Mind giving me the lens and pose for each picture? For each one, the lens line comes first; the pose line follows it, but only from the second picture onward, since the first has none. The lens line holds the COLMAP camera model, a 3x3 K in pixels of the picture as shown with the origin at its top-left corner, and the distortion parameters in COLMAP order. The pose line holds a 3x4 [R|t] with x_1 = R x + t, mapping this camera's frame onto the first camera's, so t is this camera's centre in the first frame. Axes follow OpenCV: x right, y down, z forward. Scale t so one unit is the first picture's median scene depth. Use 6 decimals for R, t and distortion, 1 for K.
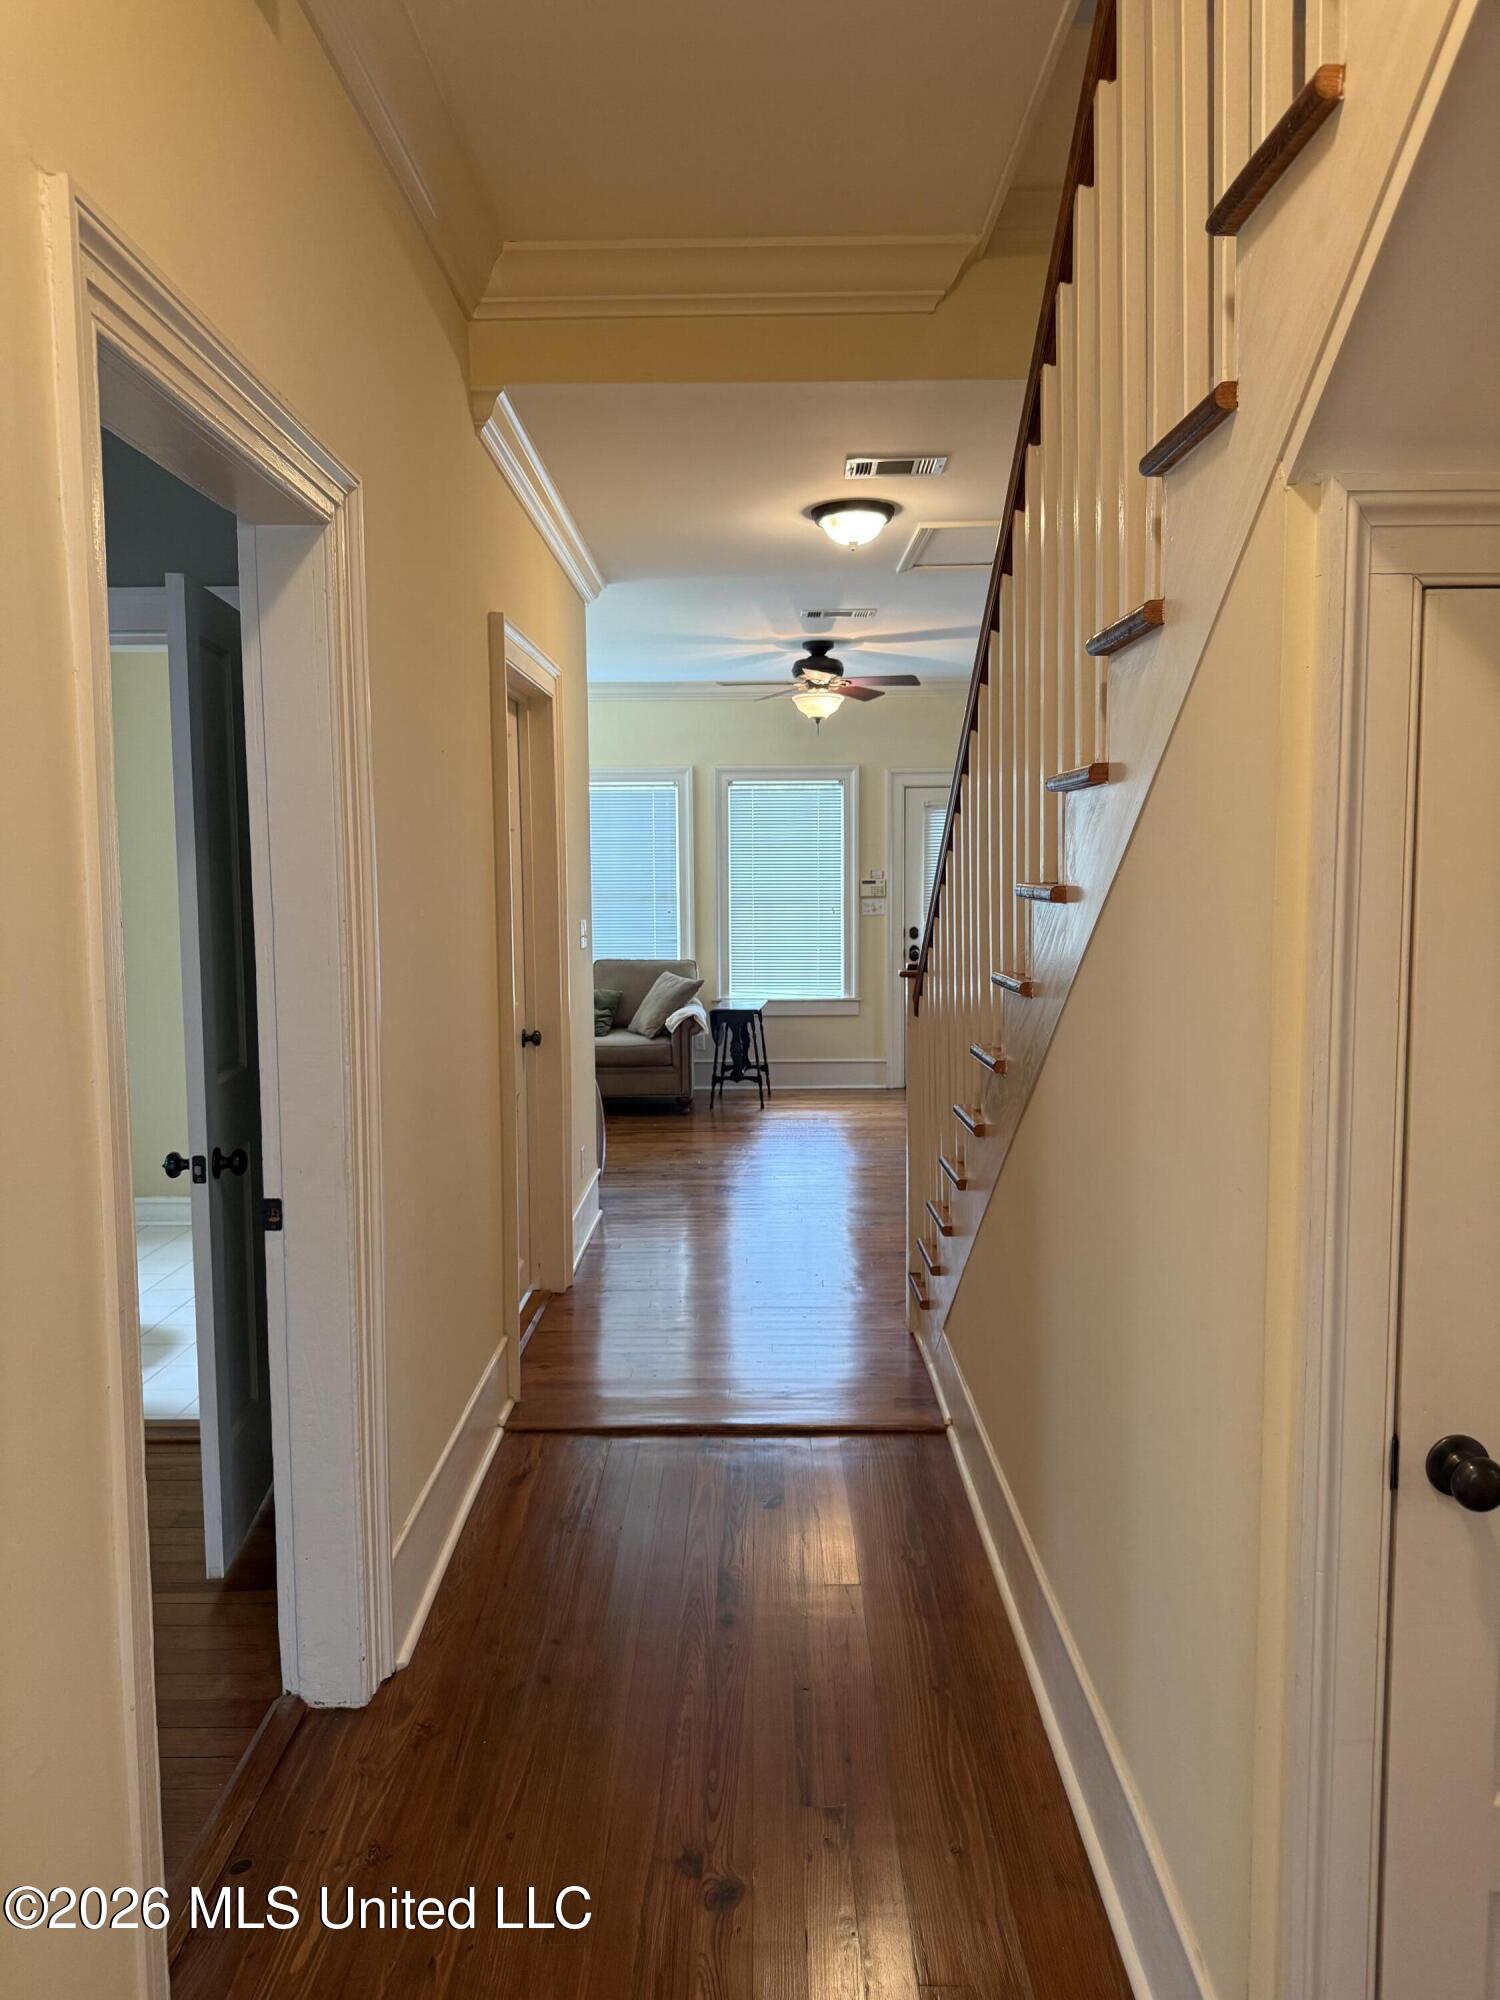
lens RADIAL K [[1441.8, 0, 749.8], [0, 1441.8, 987.2], [0, 0, 1]] dist [-0.004920, -0.000679]
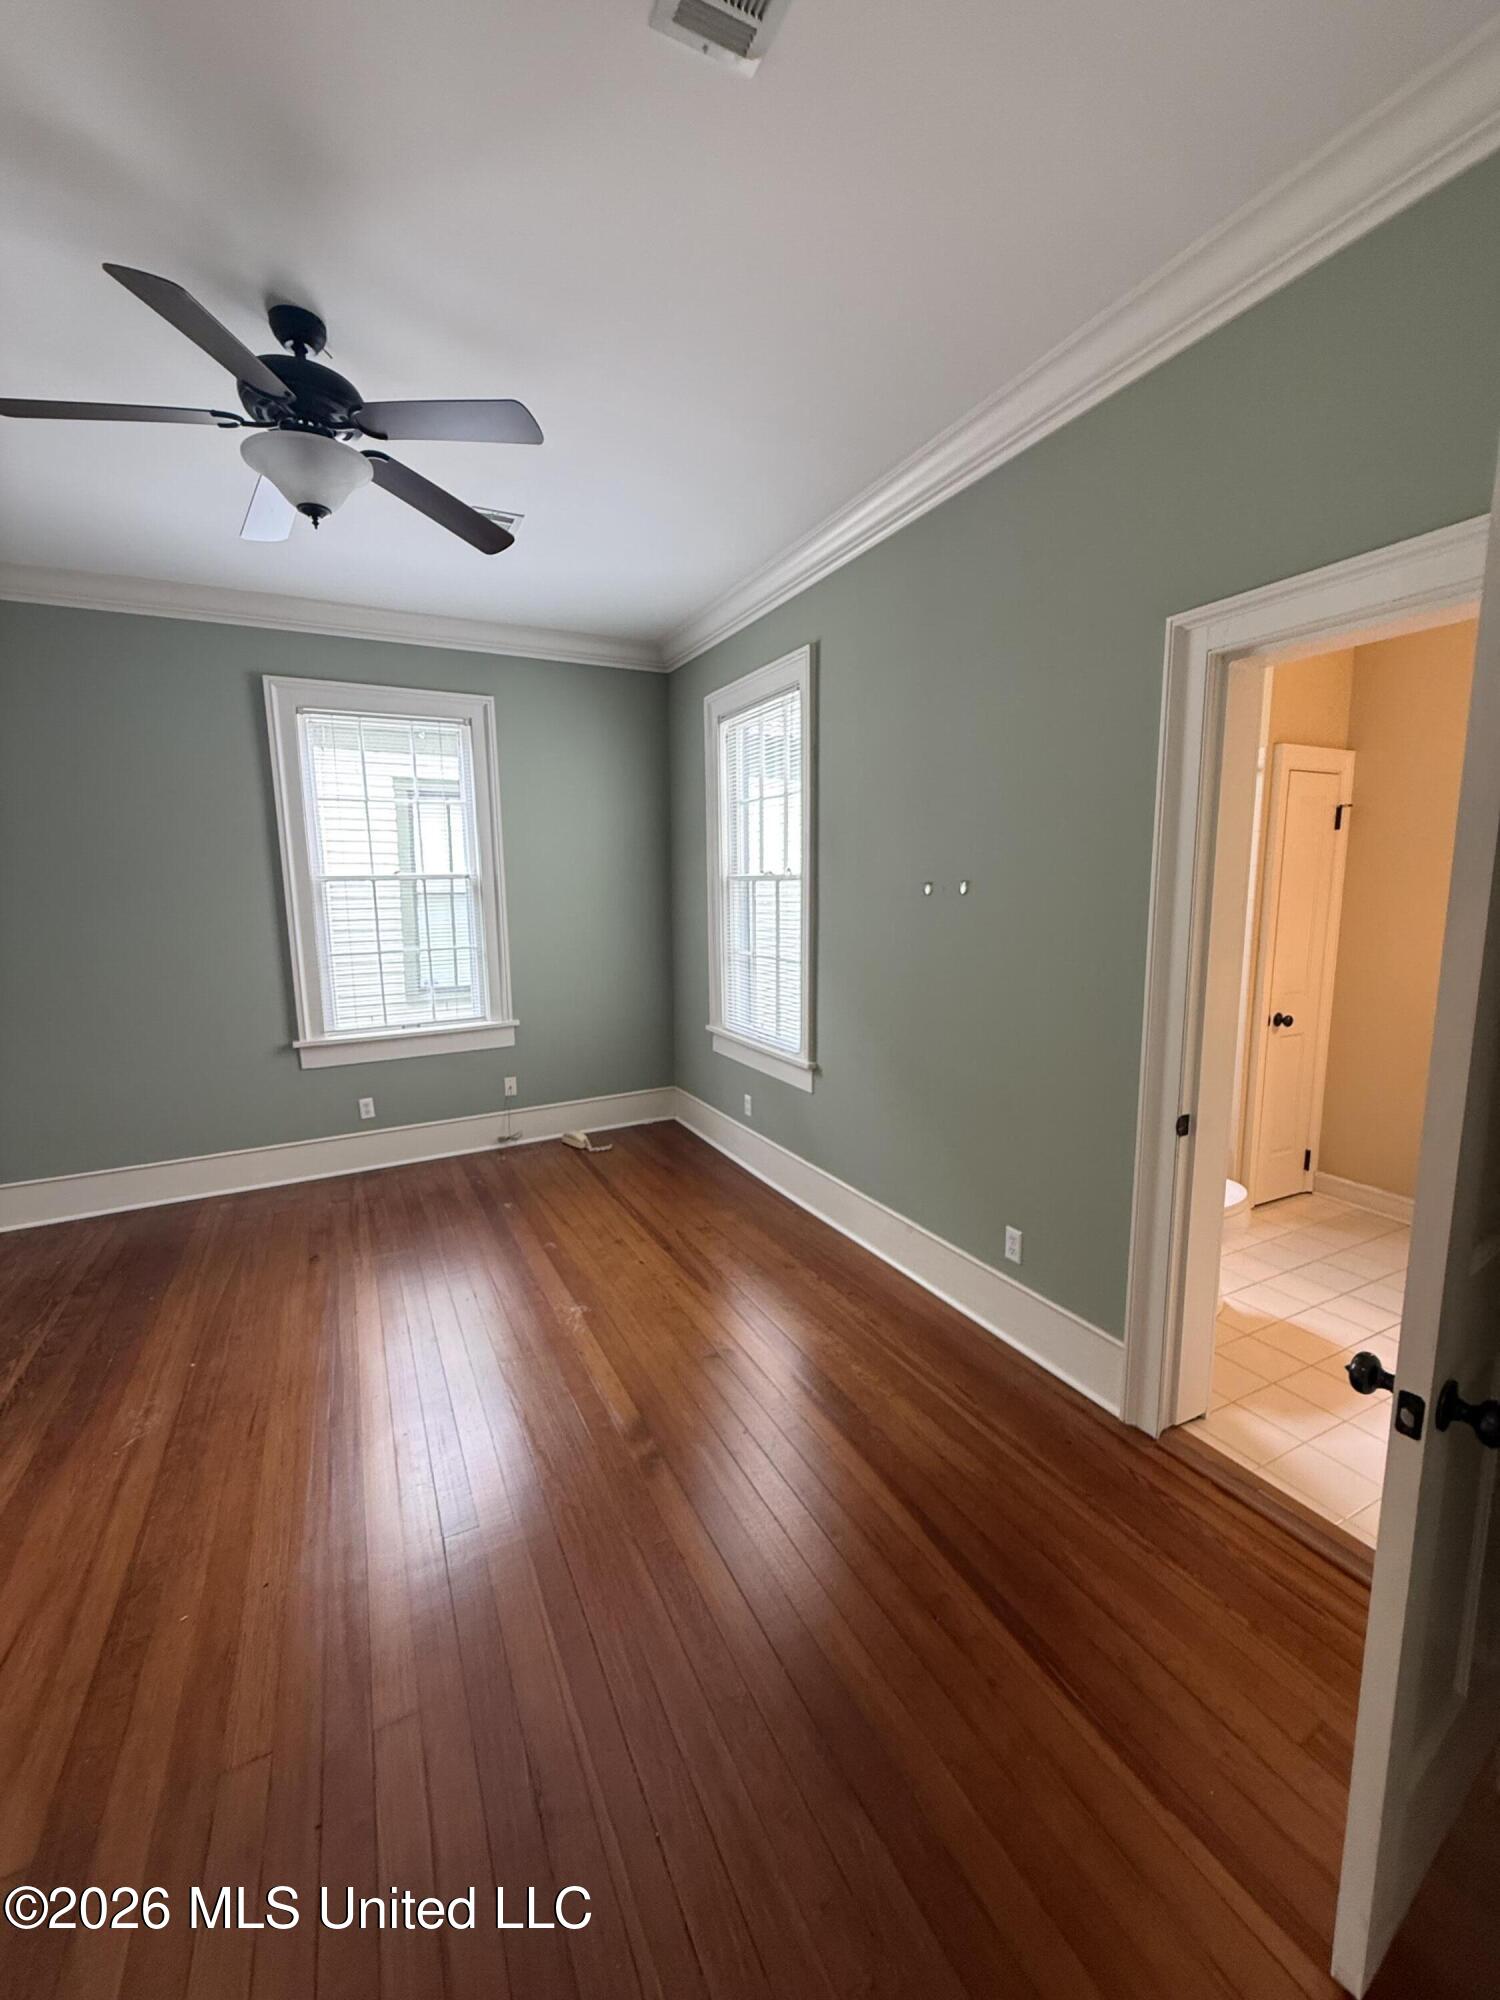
lens RADIAL K [[797.3, 0, 760.5], [0, 797.3, 999.3], [0, 0, 1]] dist [-0.000775, 0.000222]
pose [[0.470032, 0.124192, -0.873868, -0.234533], [-0.068928, 0.992193, 0.103934, -0.063226], [0.879954, 0.011382, 0.474923, 0.585809]]
